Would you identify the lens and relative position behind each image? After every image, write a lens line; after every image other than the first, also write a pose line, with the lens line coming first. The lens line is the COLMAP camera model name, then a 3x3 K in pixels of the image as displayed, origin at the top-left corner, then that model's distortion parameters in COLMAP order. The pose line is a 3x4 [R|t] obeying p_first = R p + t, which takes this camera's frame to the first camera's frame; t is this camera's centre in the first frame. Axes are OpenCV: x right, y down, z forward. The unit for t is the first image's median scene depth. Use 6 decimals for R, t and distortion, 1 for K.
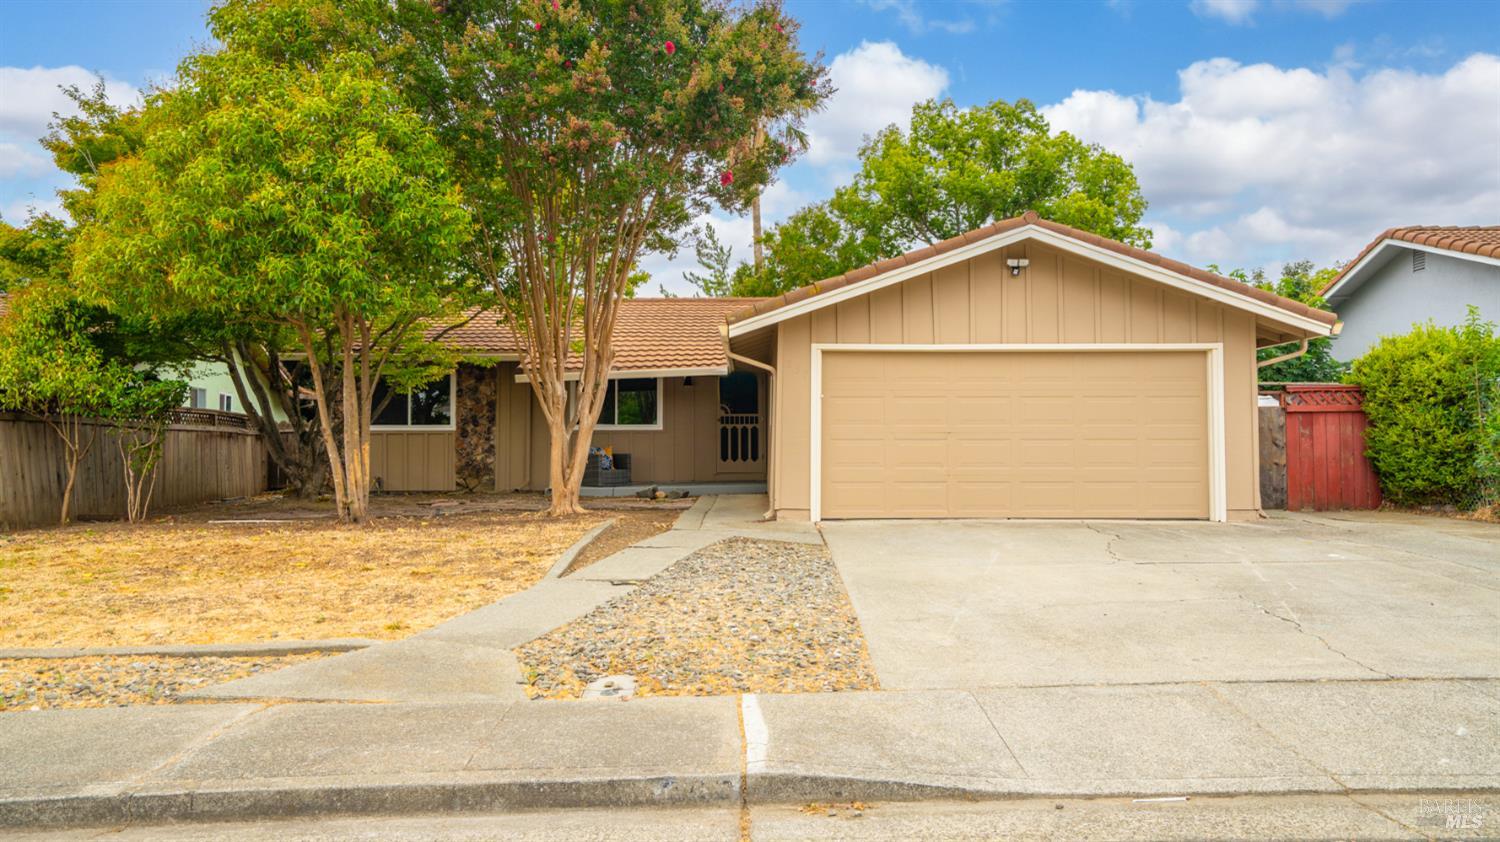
lens RADIAL K [[1065.7, 0, 749.0], [0, 1065.7, 401.6], [0, 0, 1]] dist [-0.001164, 0.038021]
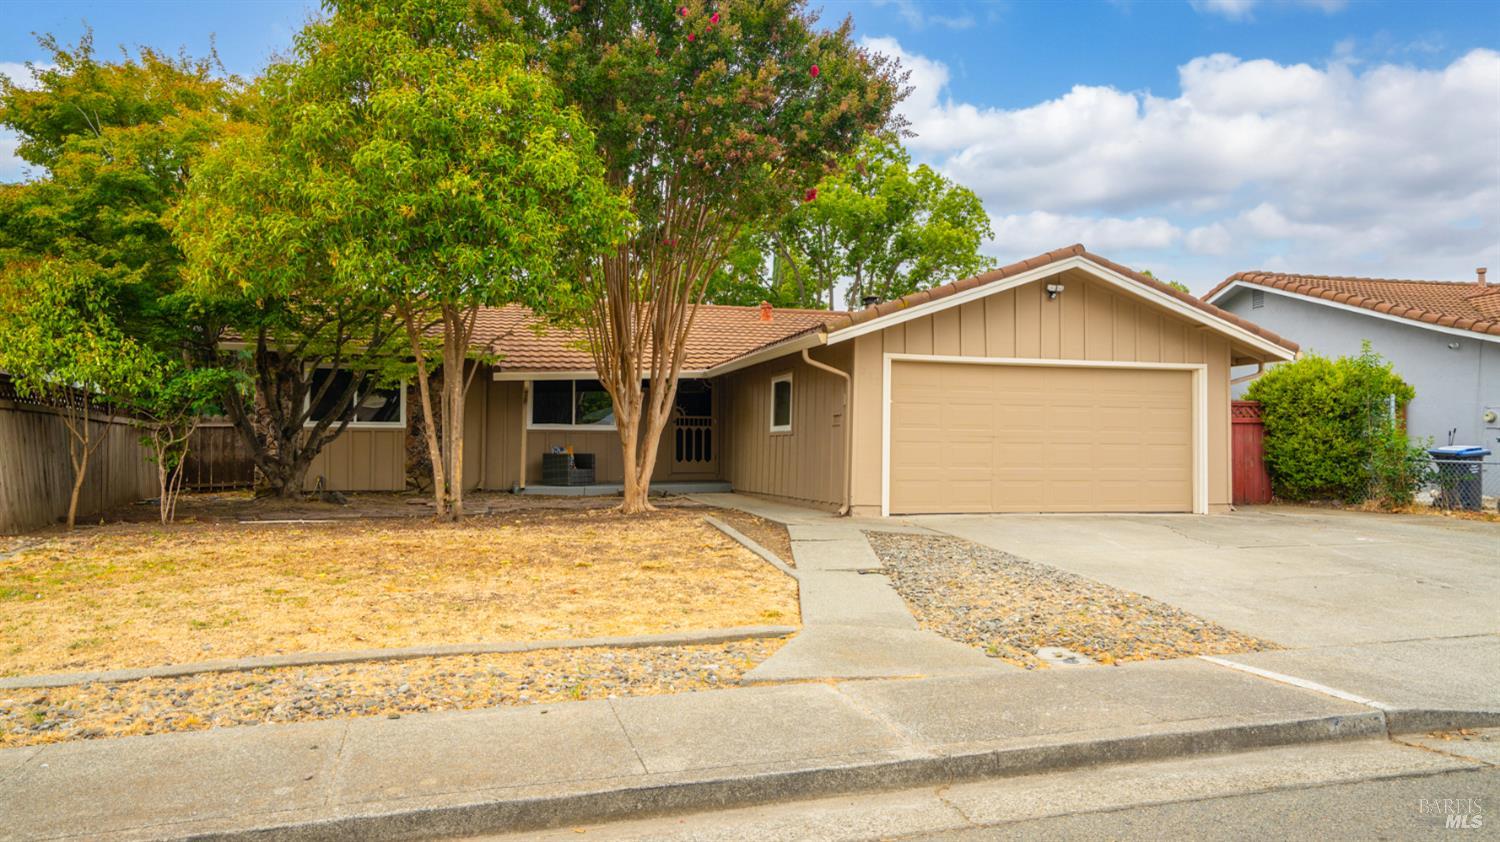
lens RADIAL K [[1043.3, 0, 750.3], [0, 1043.3, 411.5], [0, 0, 1]] dist [-0.003635, 0.031964]
pose [[0.965389, 0.018647, 0.260145, -0.330672], [-0.020066, 0.999795, 0.002801, 0.004629], [-0.260040, -0.007924, 0.965565, 0.007673]]
